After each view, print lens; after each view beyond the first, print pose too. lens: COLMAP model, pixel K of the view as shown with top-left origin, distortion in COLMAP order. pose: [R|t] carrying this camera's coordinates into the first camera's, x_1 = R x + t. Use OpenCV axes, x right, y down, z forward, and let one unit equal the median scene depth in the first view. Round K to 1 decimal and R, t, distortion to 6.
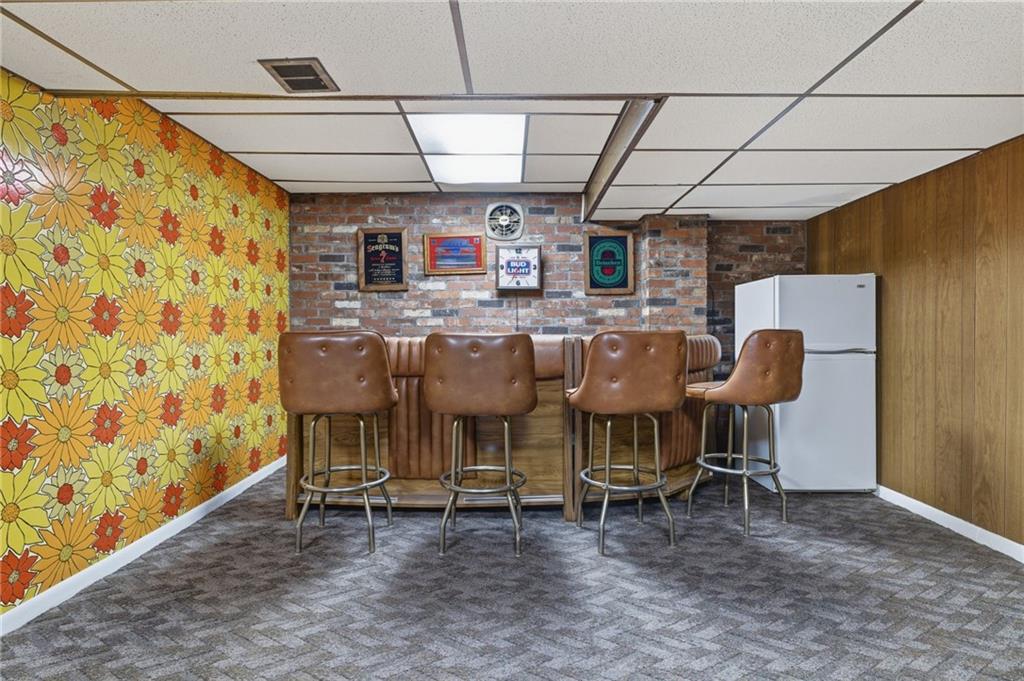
lens RADIAL K [[571.7, 0, 511.8], [0, 571.7, 339.5], [0, 0, 1]] dist [0.003297, 0.000956]
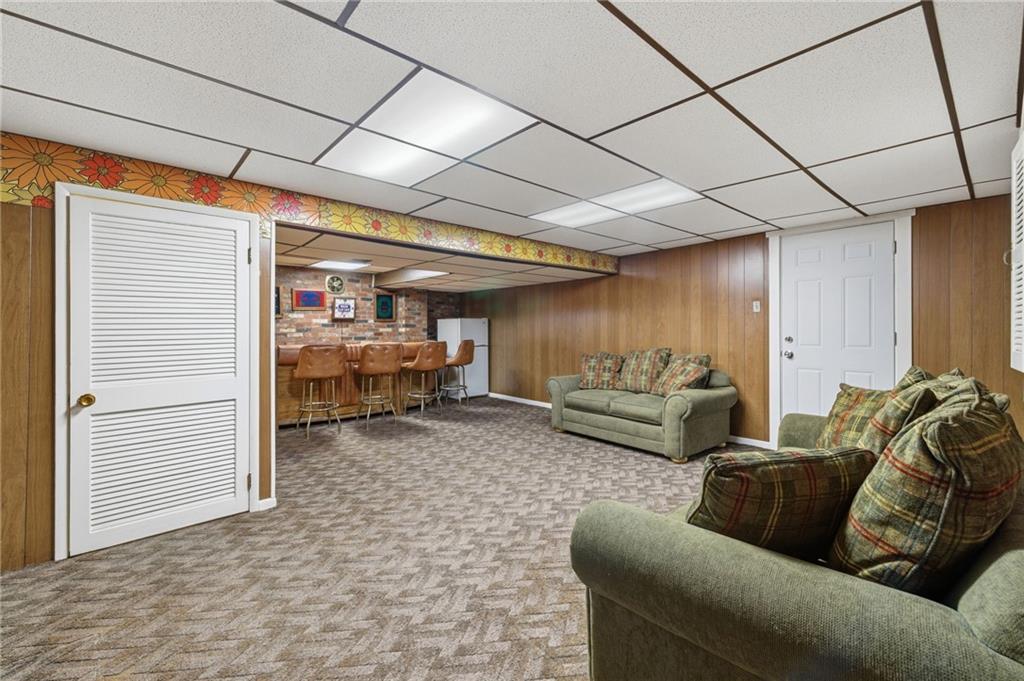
lens RADIAL K [[426.7, 0, 510.5], [0, 426.7, 332.1], [0, 0, 1]] dist [0.001424, -0.000091]
pose [[0.746489, -0.003867, 0.665386, -0.553984], [0.005485, 0.999985, -0.000343, -0.036167], [-0.665375, 0.003906, 0.746499, -0.527556]]
